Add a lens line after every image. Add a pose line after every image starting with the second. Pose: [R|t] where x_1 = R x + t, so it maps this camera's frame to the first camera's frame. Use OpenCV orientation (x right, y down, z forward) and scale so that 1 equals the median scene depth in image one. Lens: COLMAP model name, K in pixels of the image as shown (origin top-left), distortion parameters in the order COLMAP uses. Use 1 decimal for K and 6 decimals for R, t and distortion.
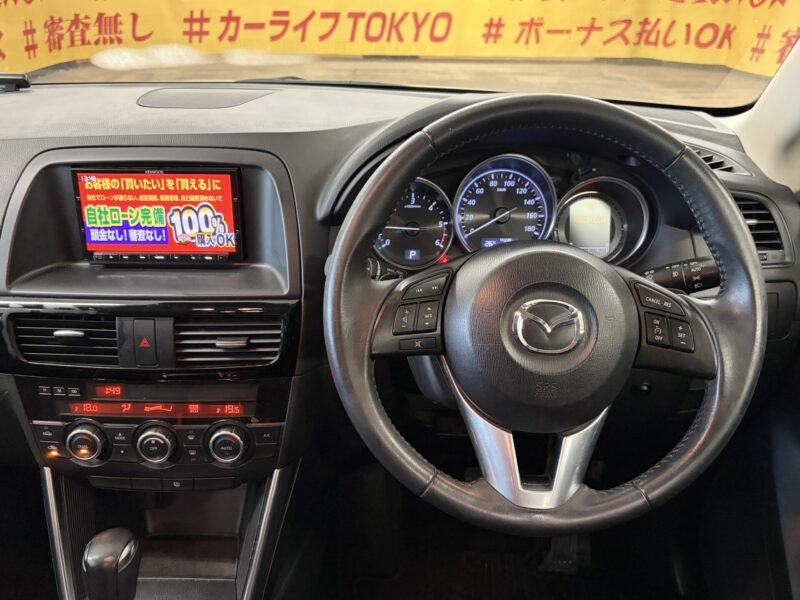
lens RADIAL K [[711.2, 0, 400.0], [0, 711.2, 300.0], [0, 0, 1]] dist [0.007054, 0.015660]
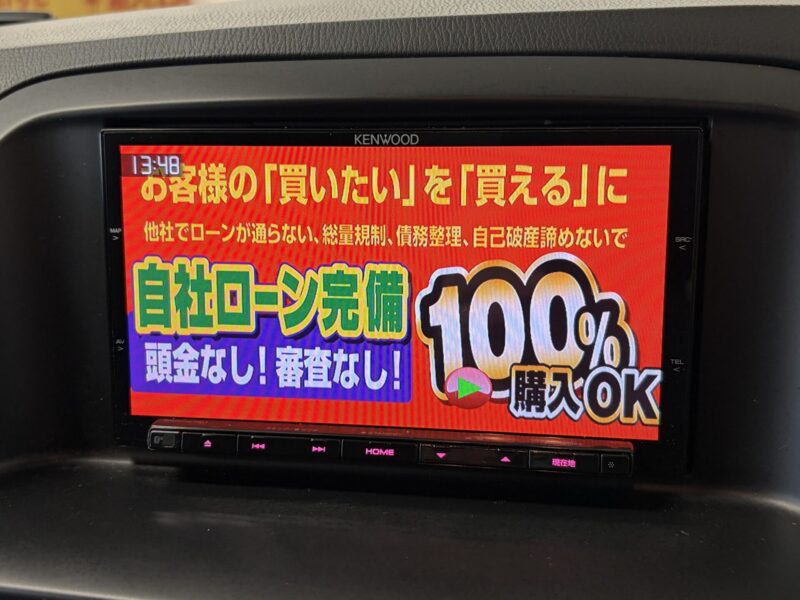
lens RADIAL K [[918.1, 0, 400.0], [0, 918.1, 300.0], [0, 0, 1]] dist [0.106379, -0.379167]
pose [[0.989217, 0.019501, -0.145151, -0.280018], [-0.044398, 0.984387, -0.170324, -0.057275], [0.139563, 0.174932, 0.974639, 0.649851]]
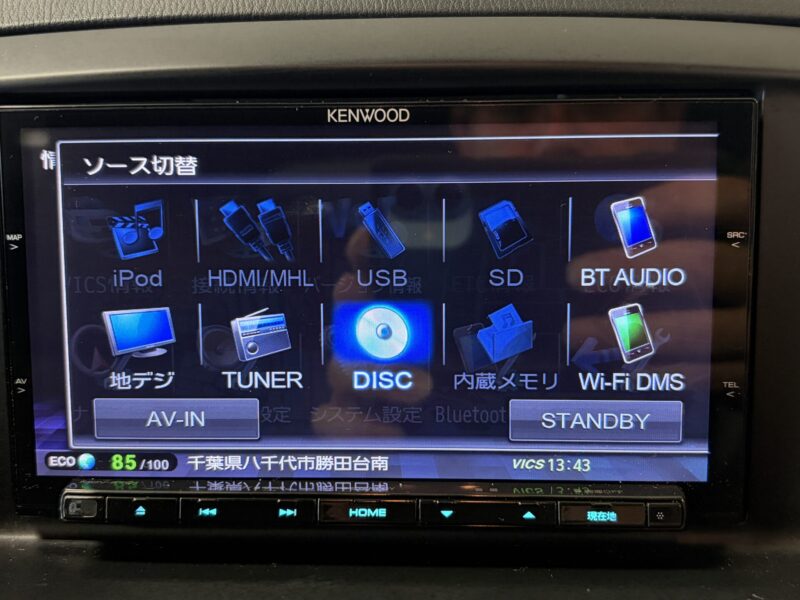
lens RADIAL K [[932.1, 0, 400.0], [0, 932.1, 300.0], [0, 0, 1]] dist [0.001916, -0.048921]
pose [[0.999476, -0.005863, -0.031819, -0.318665], [-0.000908, 0.977972, -0.208732, -0.063708], [0.032342, 0.208652, 0.977455, 0.716646]]
